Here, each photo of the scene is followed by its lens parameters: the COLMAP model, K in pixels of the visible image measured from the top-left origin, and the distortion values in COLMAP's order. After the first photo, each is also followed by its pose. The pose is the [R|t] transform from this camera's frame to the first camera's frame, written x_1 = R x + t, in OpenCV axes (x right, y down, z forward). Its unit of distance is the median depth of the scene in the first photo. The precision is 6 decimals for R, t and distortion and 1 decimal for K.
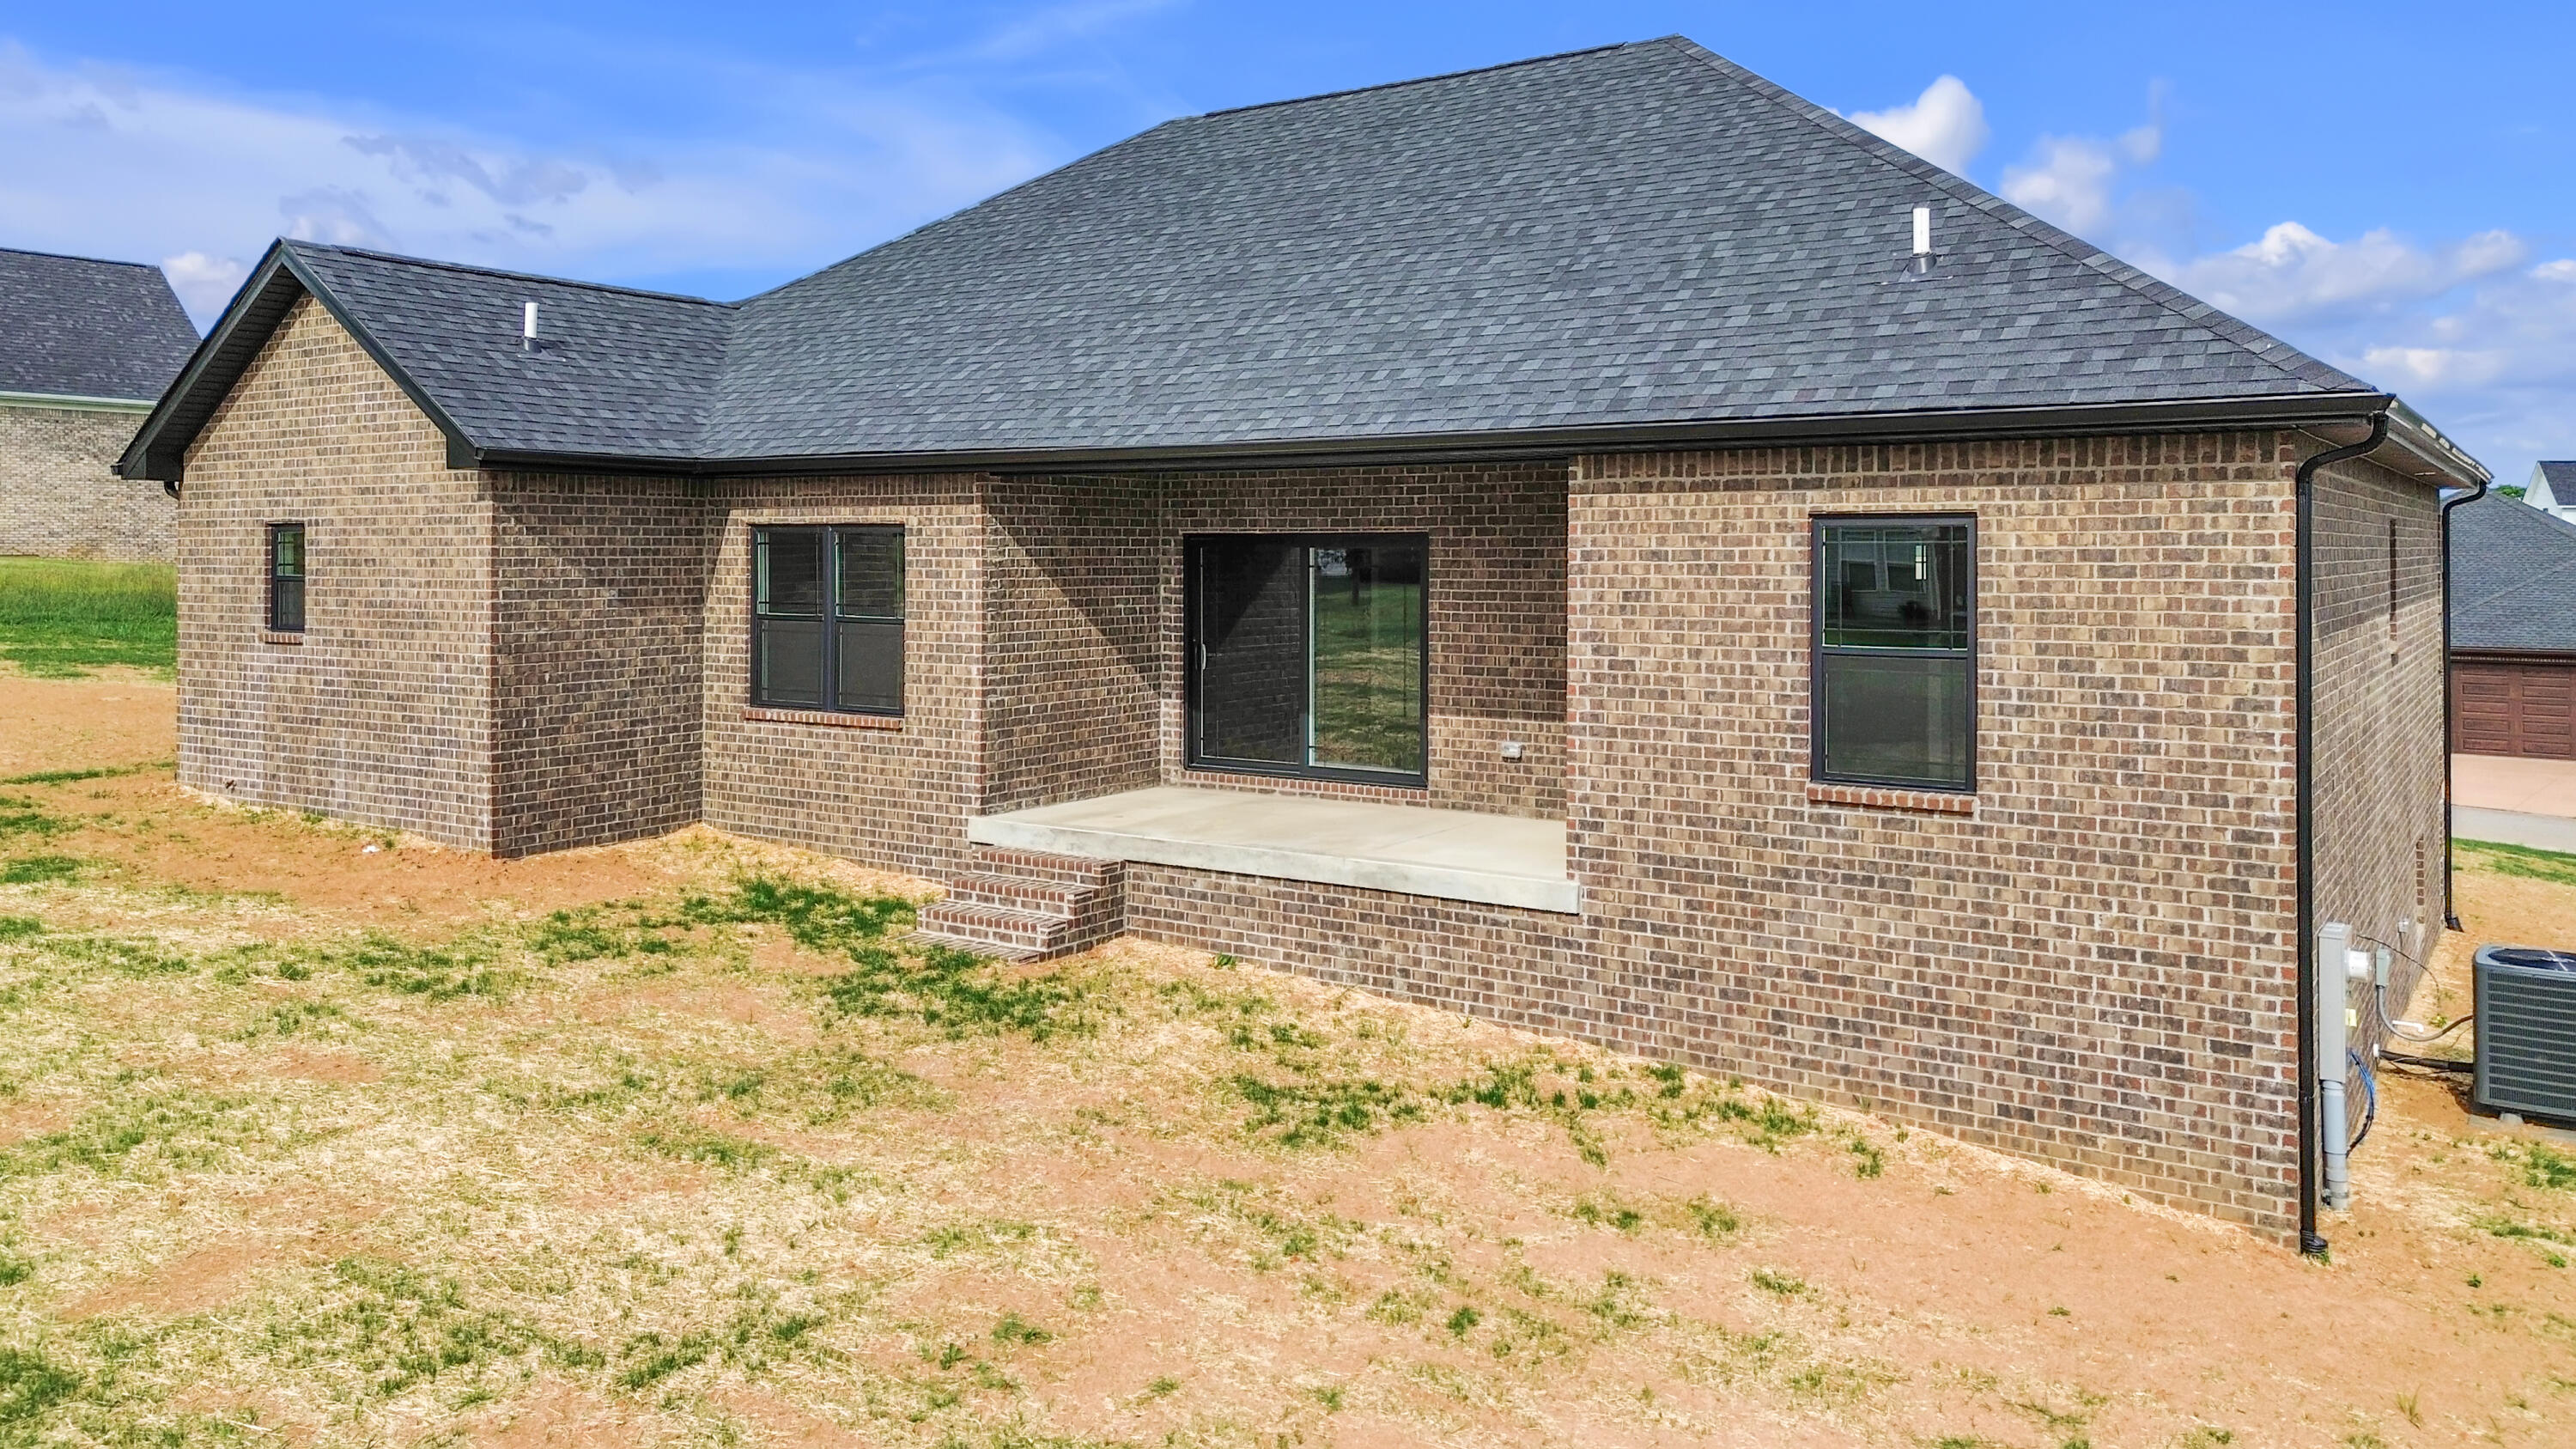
lens RADIAL K [[1903.0, 0, 1288.0], [0, 1903.0, 611.4], [0, 0, 1]] dist [0.025336, -0.000519]
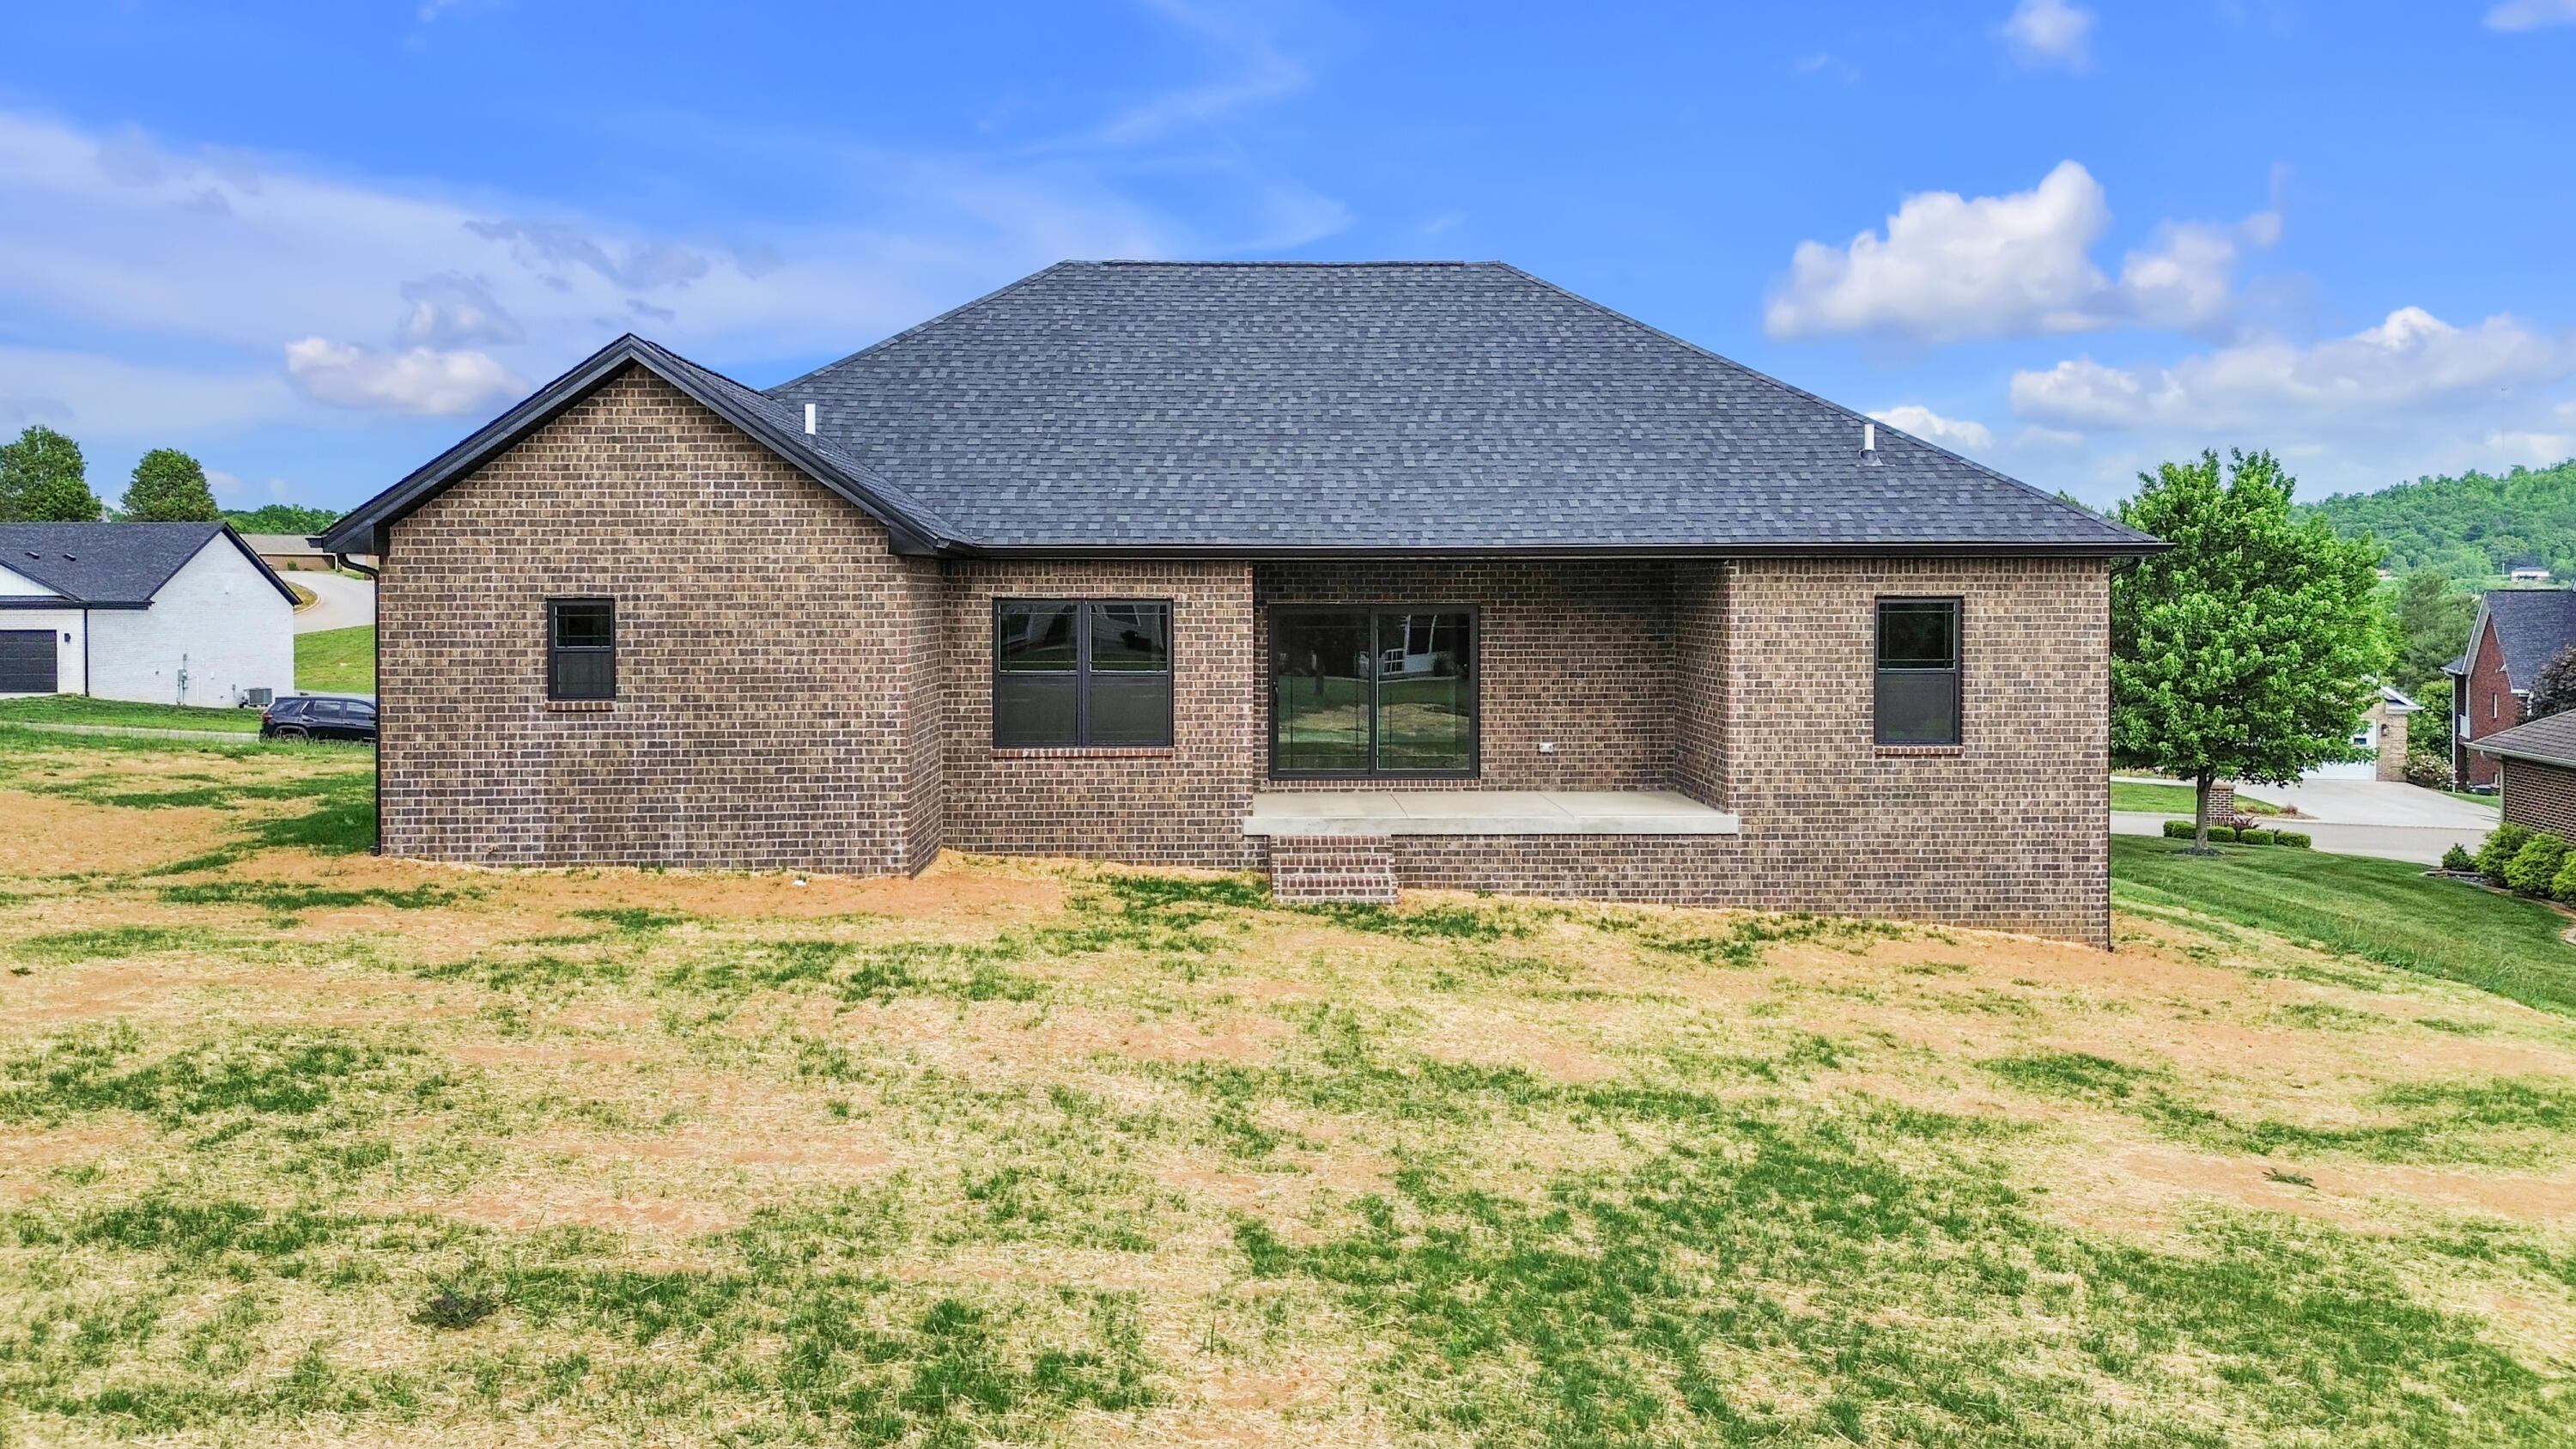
lens RADIAL K [[1837.2, 0, 1288.0], [0, 1837.2, 724.5], [0, 0, 1]] dist [0.001493, -0.001028]
pose [[0.813061, -0.042358, 0.580636, -1.125031], [0.021801, 0.998865, 0.042341, -0.014831], [-0.581771, -0.021767, 0.813062, -0.086700]]
